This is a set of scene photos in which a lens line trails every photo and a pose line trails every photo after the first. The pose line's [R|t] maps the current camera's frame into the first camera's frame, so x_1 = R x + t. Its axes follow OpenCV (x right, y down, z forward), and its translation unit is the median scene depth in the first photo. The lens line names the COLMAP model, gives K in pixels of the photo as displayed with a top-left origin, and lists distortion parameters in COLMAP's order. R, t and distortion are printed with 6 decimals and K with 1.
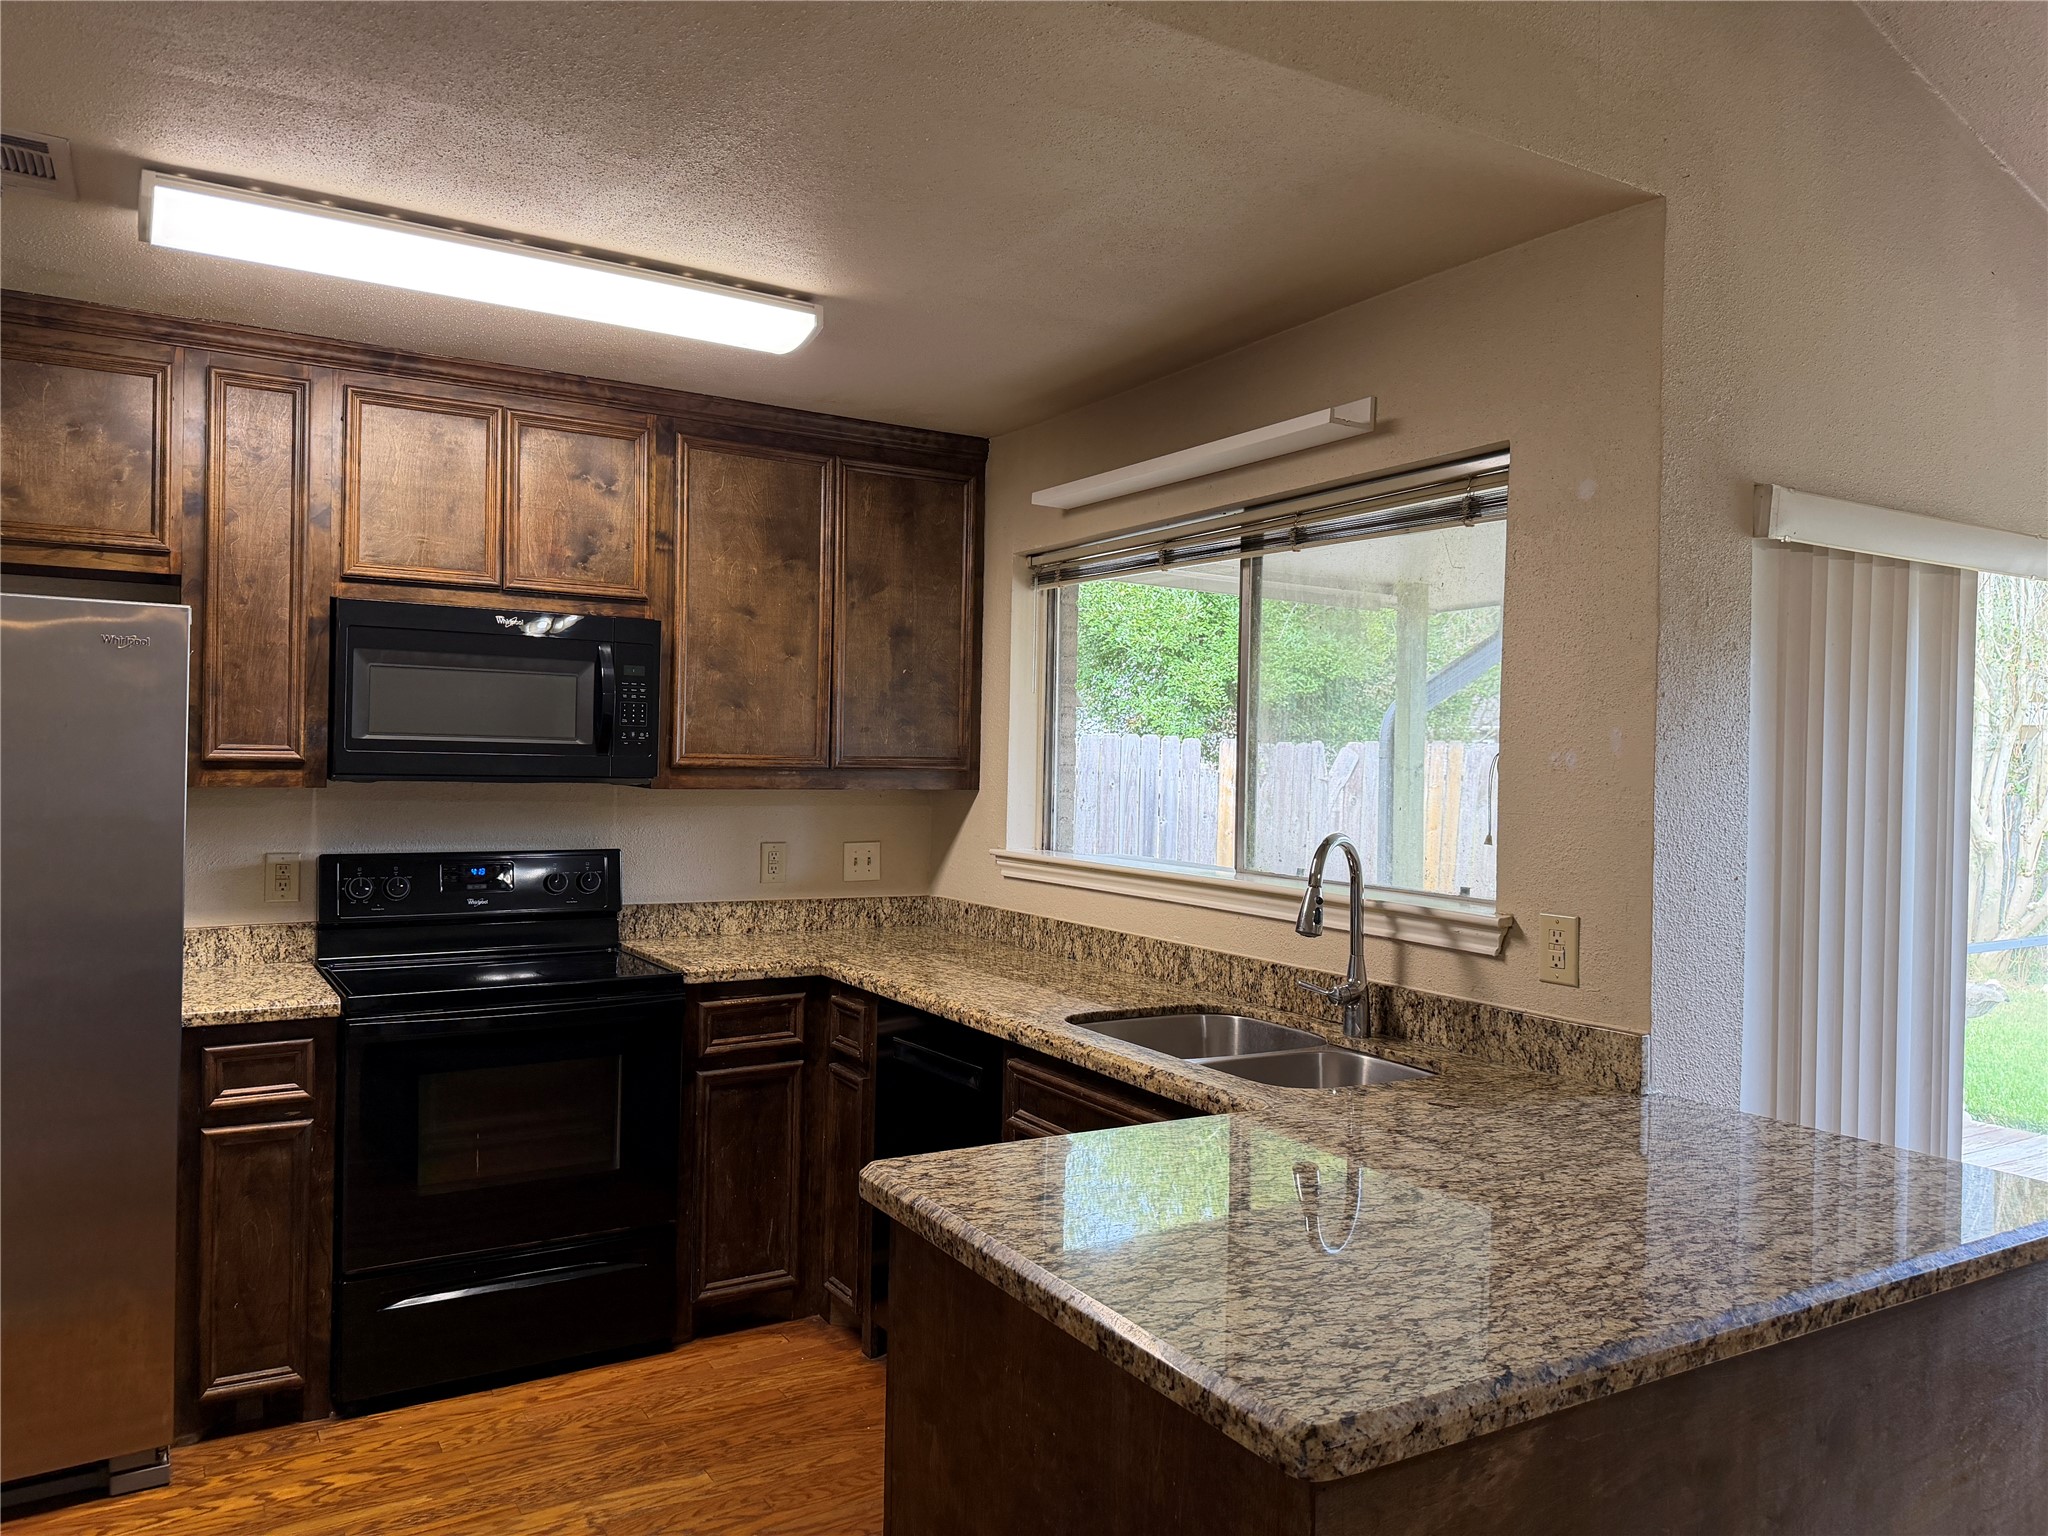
lens RADIAL K [[1431.0, 0, 1024.0], [0, 1431.0, 768.0], [0, 0, 1]] dist [0.079096, -0.077327]
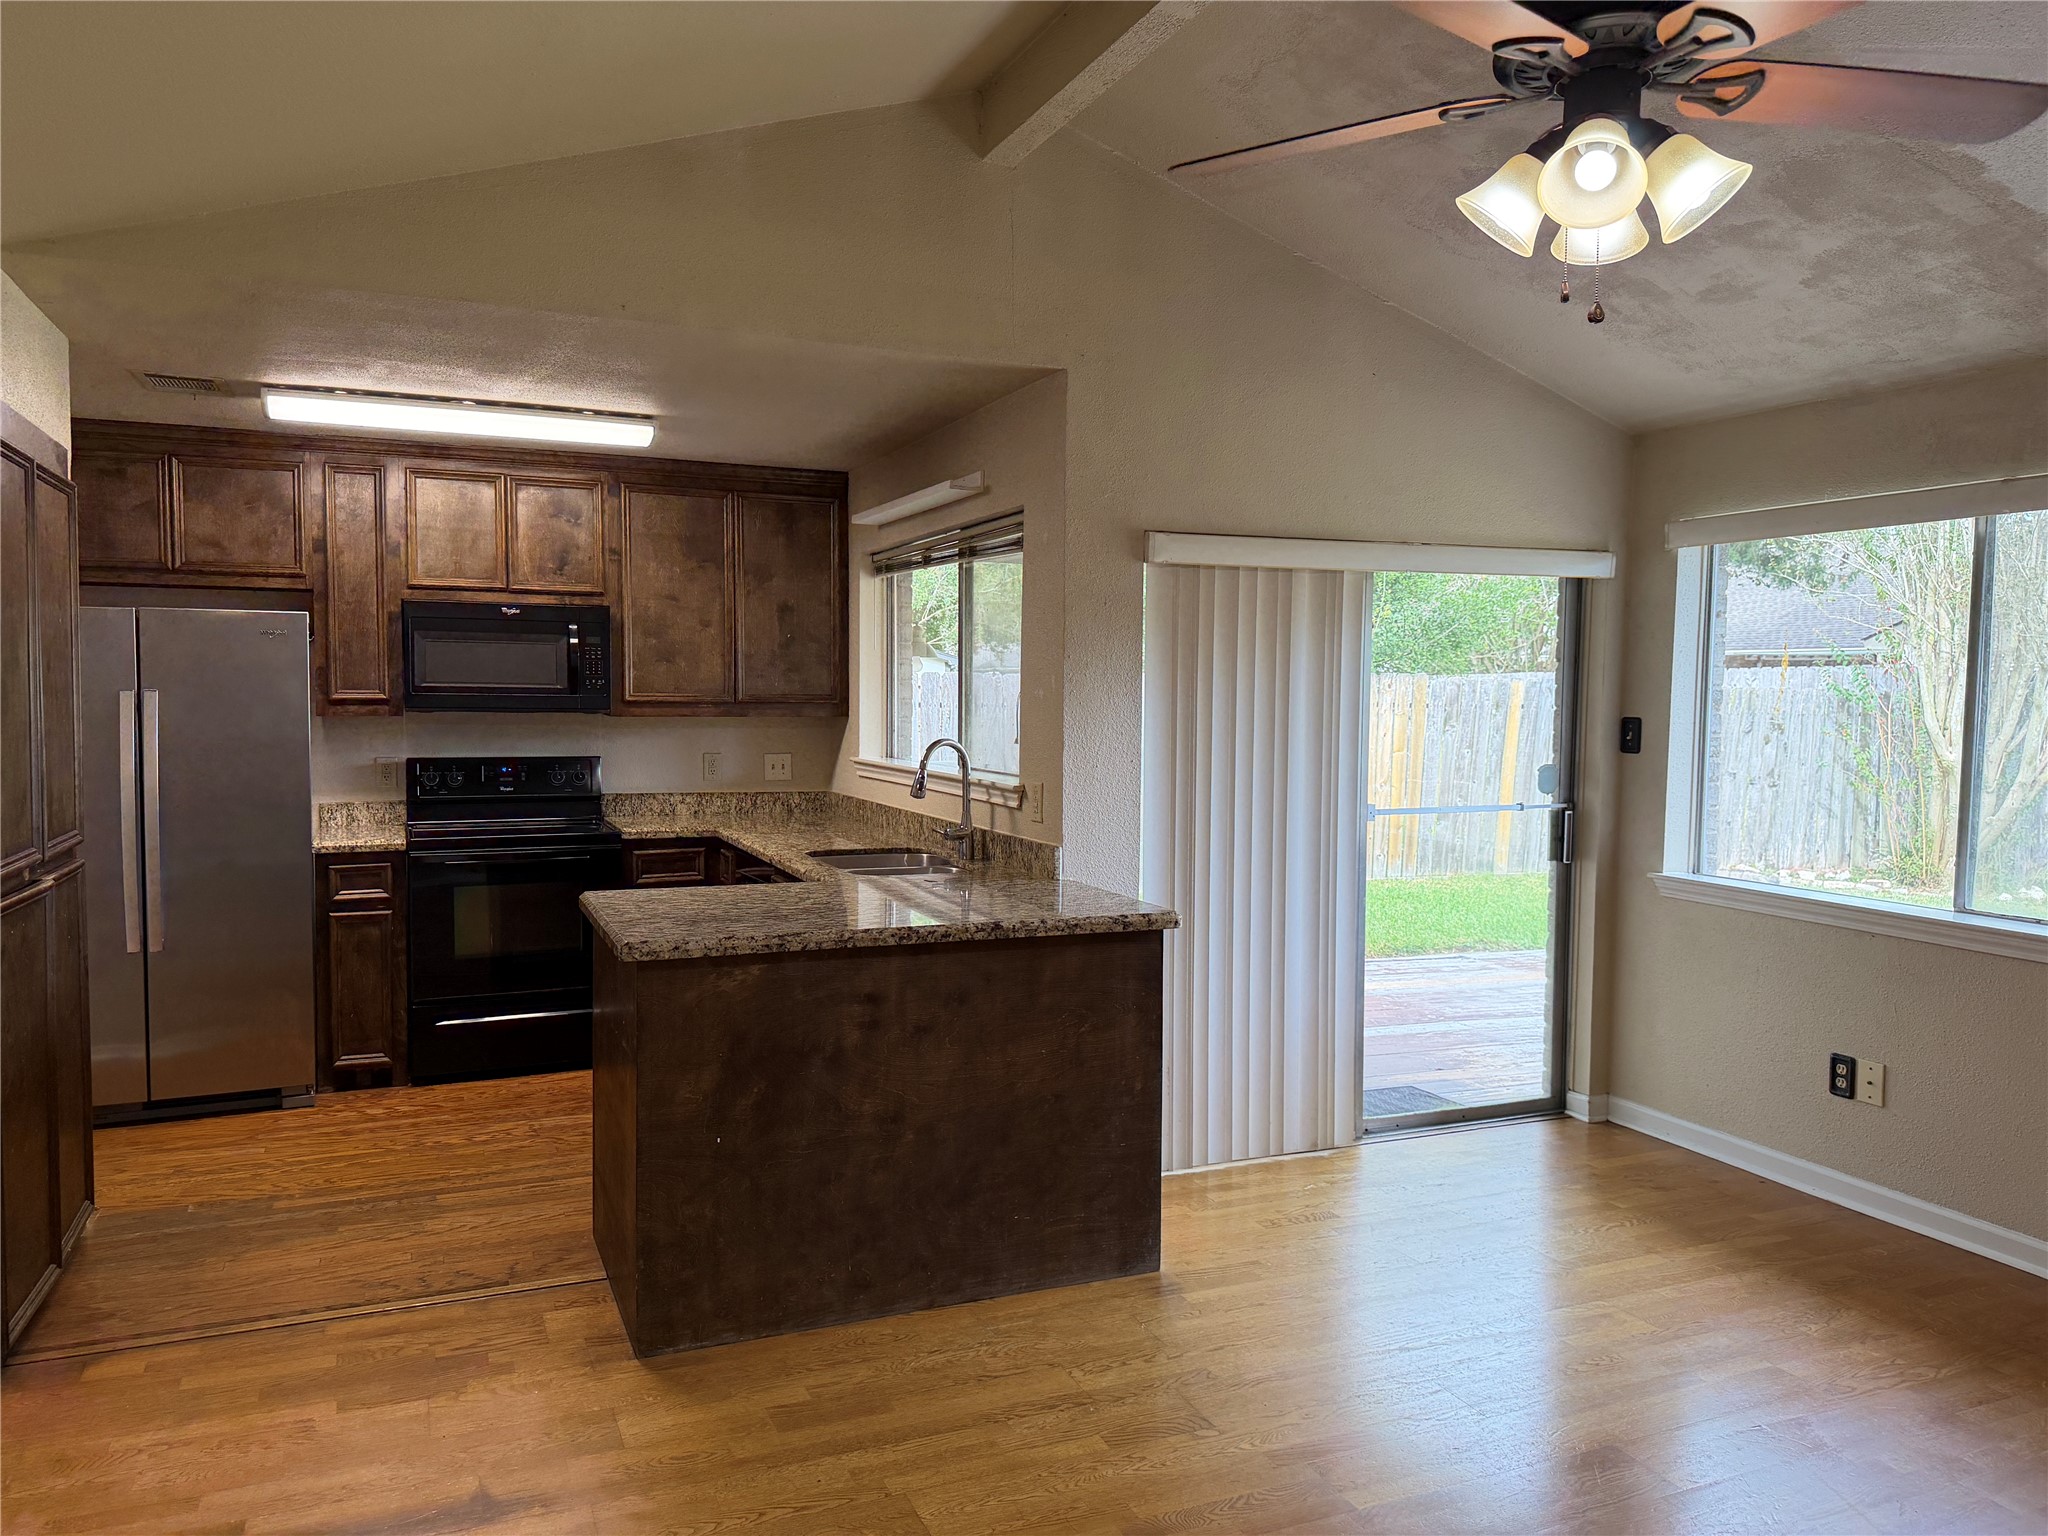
lens RADIAL K [[1433.4, 0, 1024.0], [0, 1433.4, 768.0], [0, 0, 1]] dist [0.143961, -0.225555]
pose [[0.989274, -0.002804, -0.146047, 0.451300], [0.009412, 0.998962, 0.044576, 0.005441], [0.145770, -0.045473, 0.988273, -0.525526]]
